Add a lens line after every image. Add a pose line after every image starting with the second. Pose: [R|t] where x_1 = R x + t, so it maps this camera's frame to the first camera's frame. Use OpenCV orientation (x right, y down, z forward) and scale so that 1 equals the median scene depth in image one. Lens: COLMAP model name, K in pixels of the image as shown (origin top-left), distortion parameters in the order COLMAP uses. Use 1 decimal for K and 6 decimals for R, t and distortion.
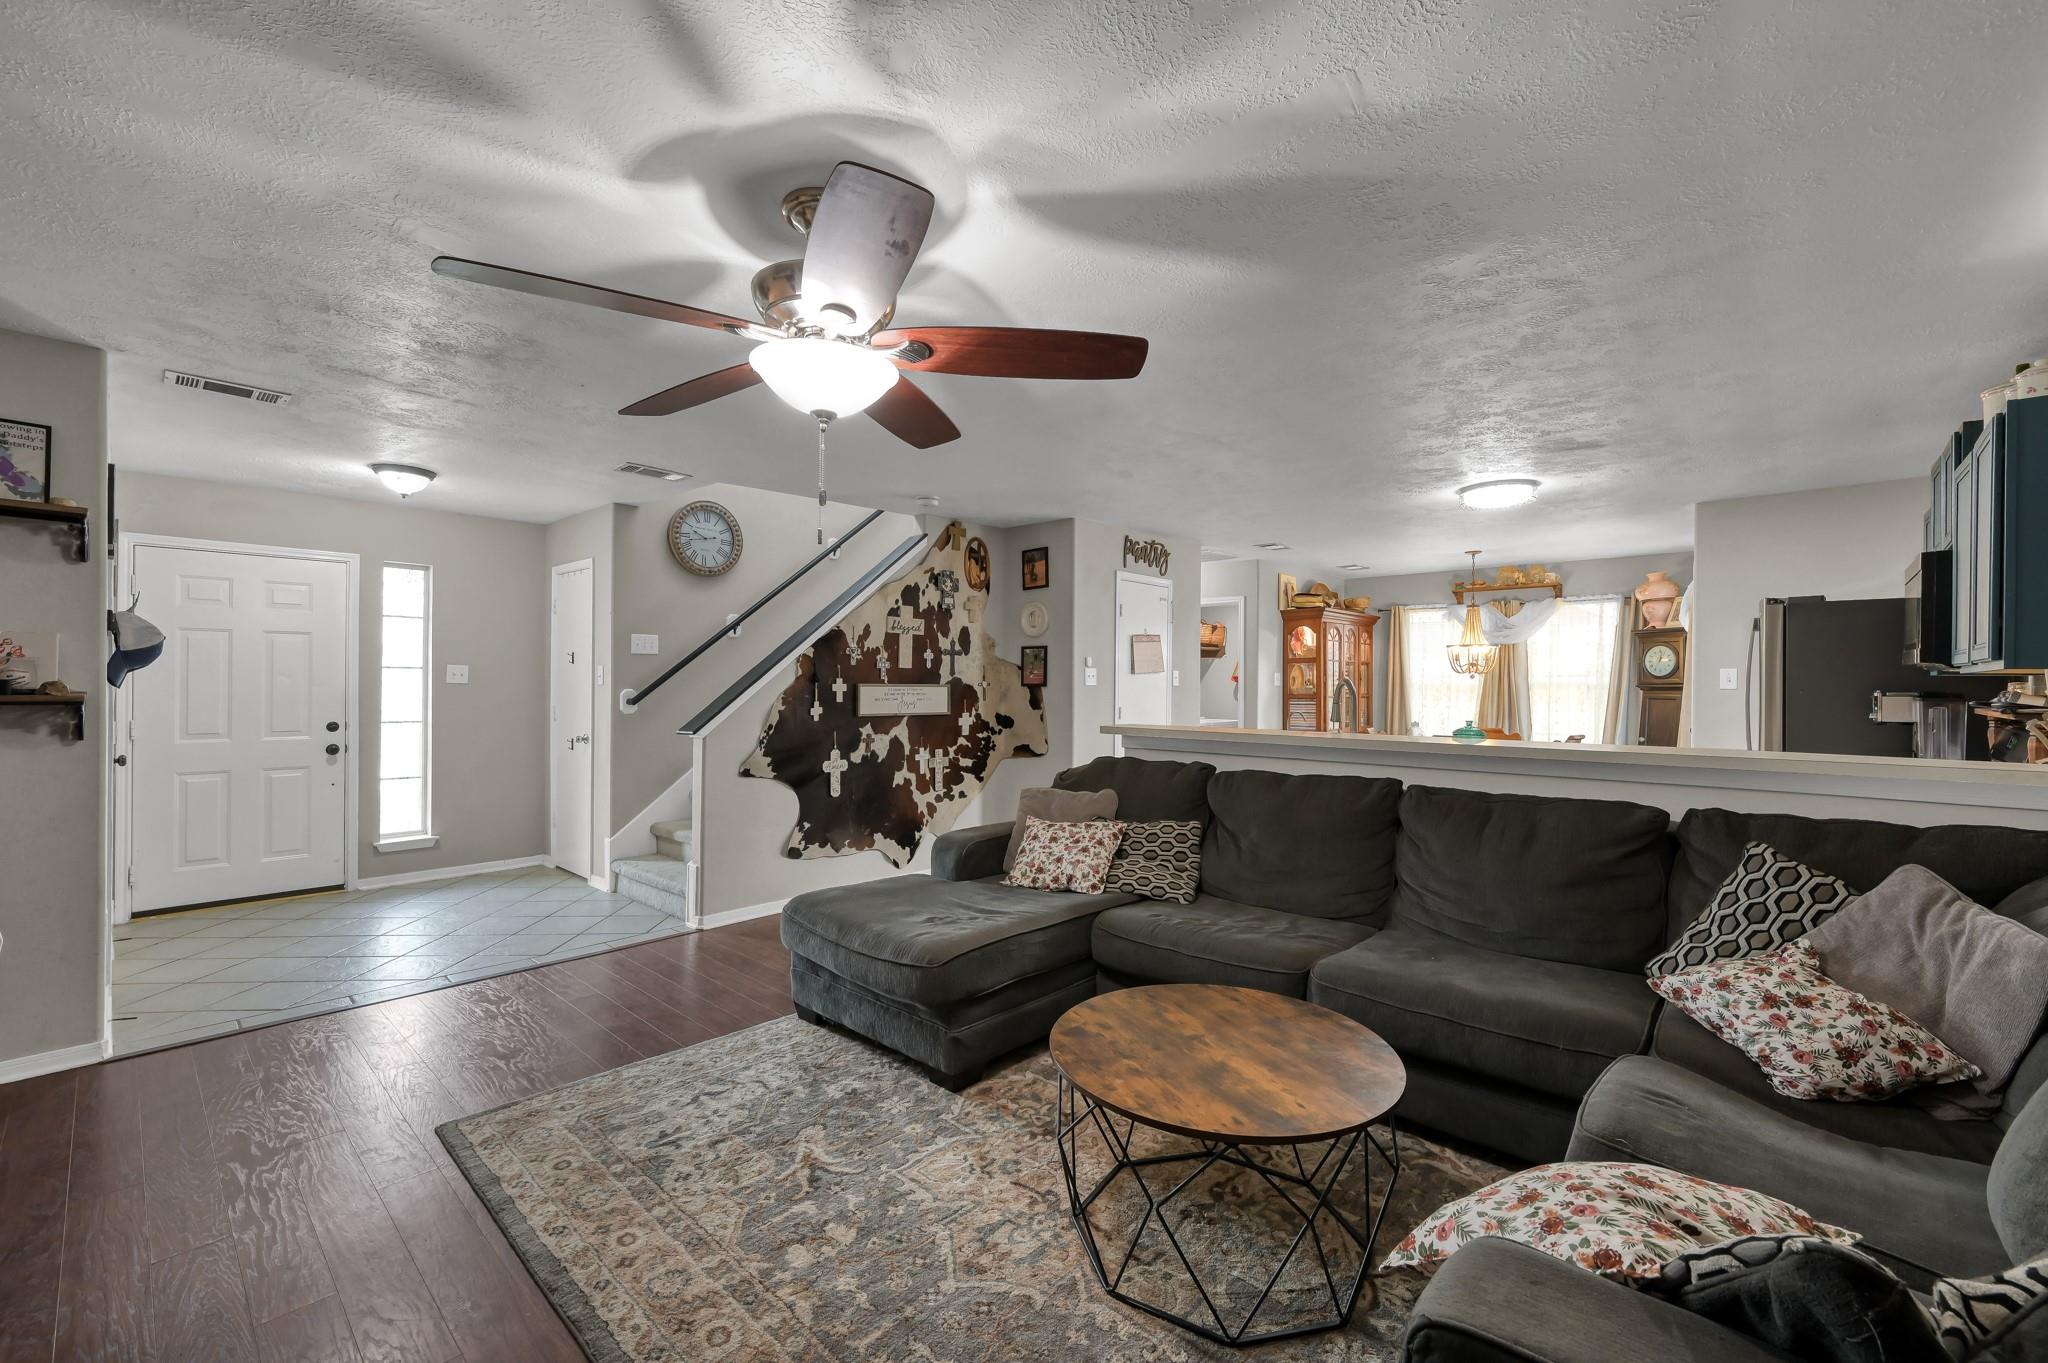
lens RADIAL K [[840.1, 0, 1026.9], [0, 840.1, 680.1], [0, 0, 1]] dist [0.001272, -0.000648]
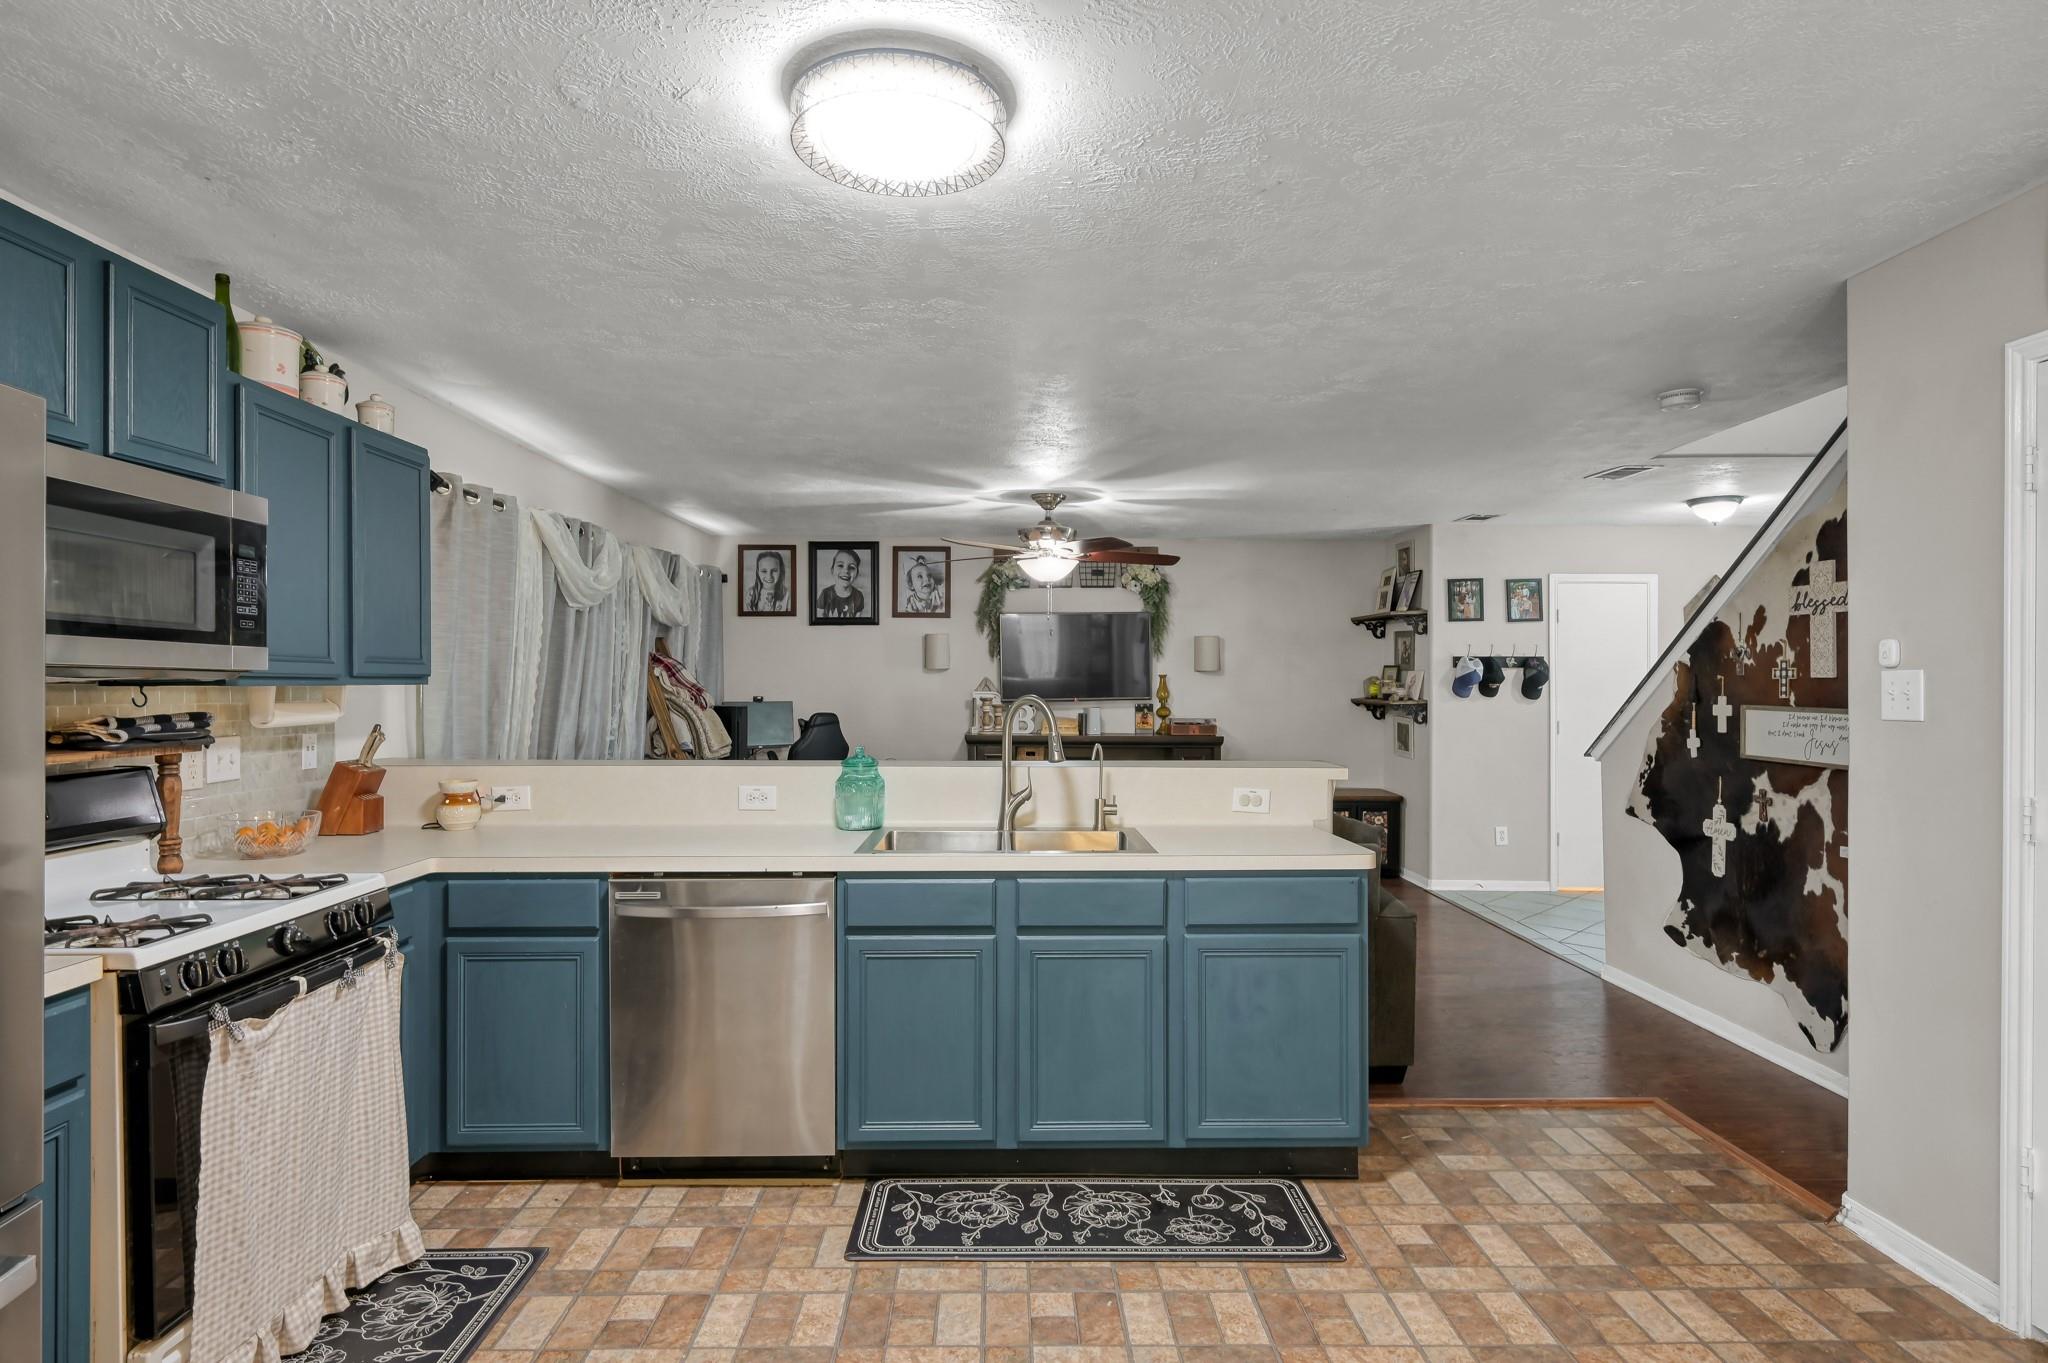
lens RADIAL K [[1088.5, 0, 1024.0], [0, 1088.5, 675.7], [0, 0, 1]] dist [-0.002048, 0.000687]
pose [[-0.724663, -0.011415, -0.689009, 0.722534], [-0.006270, 0.999931, -0.009971, -0.006185], [0.689075, -0.002905, -0.724685, 1.189884]]
